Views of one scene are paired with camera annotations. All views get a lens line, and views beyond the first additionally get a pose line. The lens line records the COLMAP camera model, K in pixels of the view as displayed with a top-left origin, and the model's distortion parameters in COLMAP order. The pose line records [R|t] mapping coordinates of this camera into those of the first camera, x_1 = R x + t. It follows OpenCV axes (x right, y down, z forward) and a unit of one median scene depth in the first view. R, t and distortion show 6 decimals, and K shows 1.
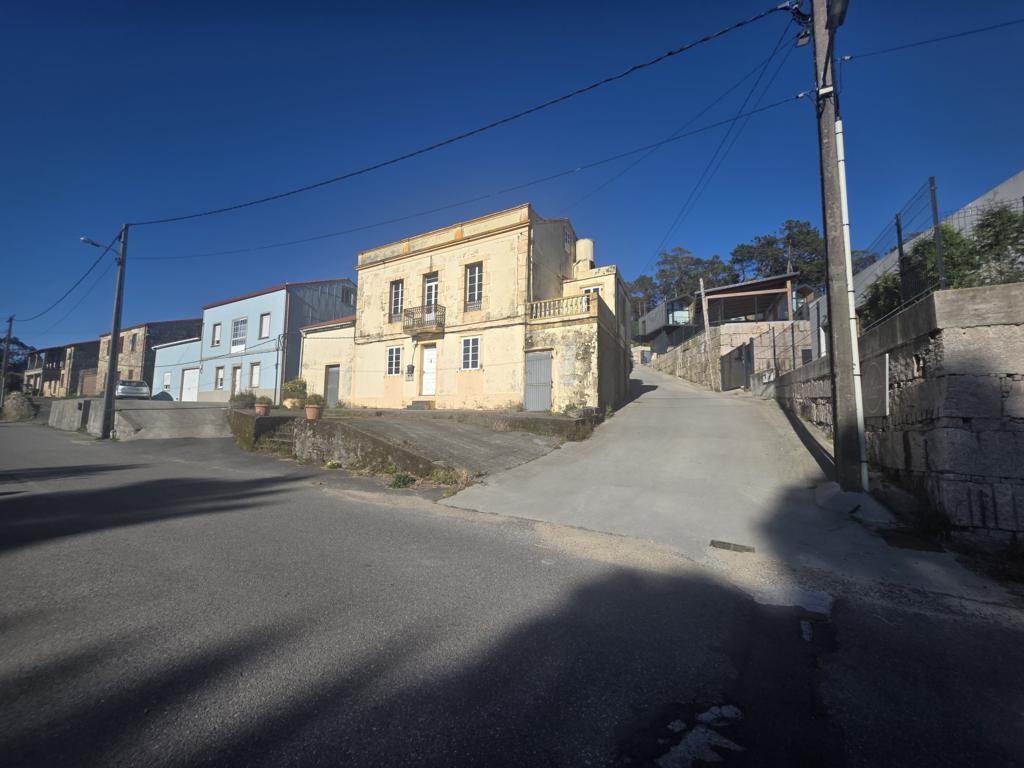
lens RADIAL K [[410.9, 0, 508.8], [0, 410.9, 382.4], [0, 0, 1]] dist [-0.000020, -0.000154]
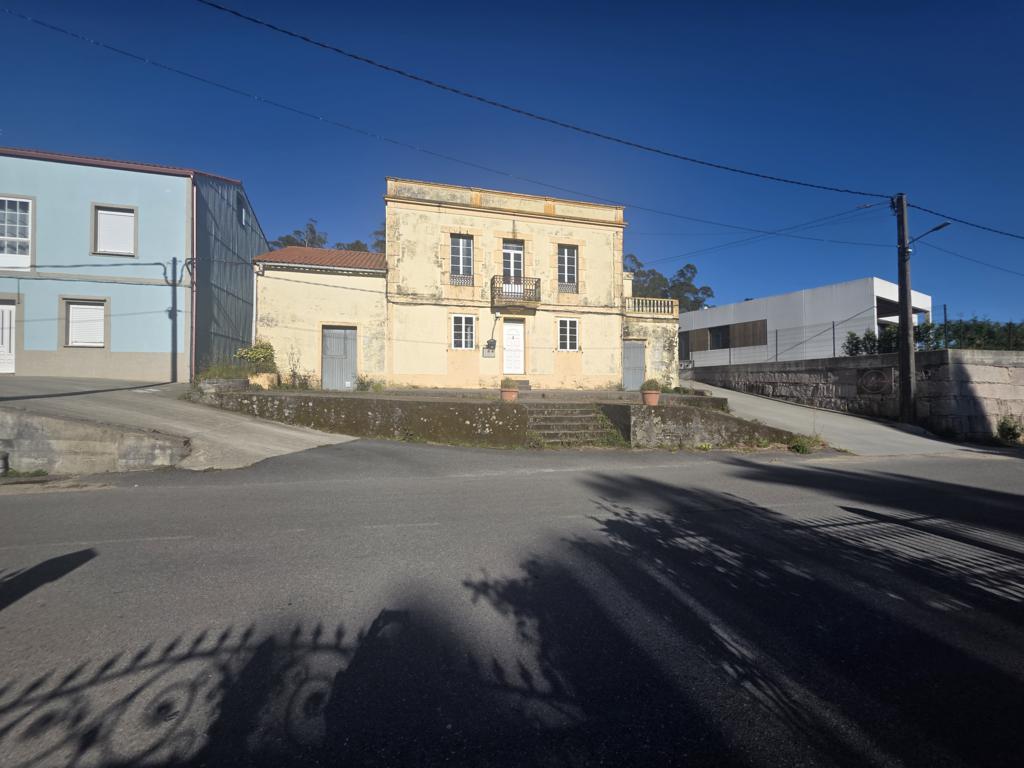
lens RADIAL K [[411.6, 0, 512.0], [0, 411.6, 384.0], [0, 0, 1]] dist [-0.000632, -0.000016]
pose [[0.690824, -0.005805, 0.723000, -0.923049], [-0.051991, 0.996980, 0.057682, 0.000265], [-0.721151, -0.077438, 0.688436, 0.378750]]
